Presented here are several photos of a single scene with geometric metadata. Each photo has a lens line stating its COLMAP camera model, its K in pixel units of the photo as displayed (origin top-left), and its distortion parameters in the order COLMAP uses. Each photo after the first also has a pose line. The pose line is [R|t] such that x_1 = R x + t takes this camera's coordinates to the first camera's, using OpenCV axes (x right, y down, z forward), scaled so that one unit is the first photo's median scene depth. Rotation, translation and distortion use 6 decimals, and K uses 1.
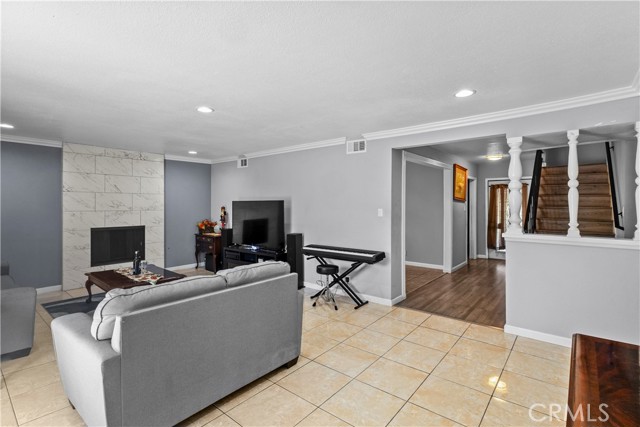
lens RADIAL K [[309.0, 0, 312.1], [0, 309.0, 200.5], [0, 0, 1]] dist [0.004089, -0.000245]
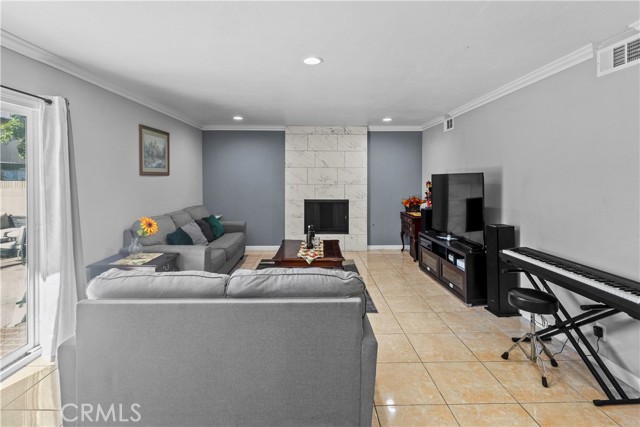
lens RADIAL K [[309.0, 0, 333.6], [0, 309.0, 176.1], [0, 0, 1]] dist [0.004089, -0.000245]
pose [[0.661518, -0.004525, -0.749916, 0.204835], [0.008391, 0.999964, 0.001368, 0.003446], [0.749882, -0.007198, 0.661532, 0.354064]]
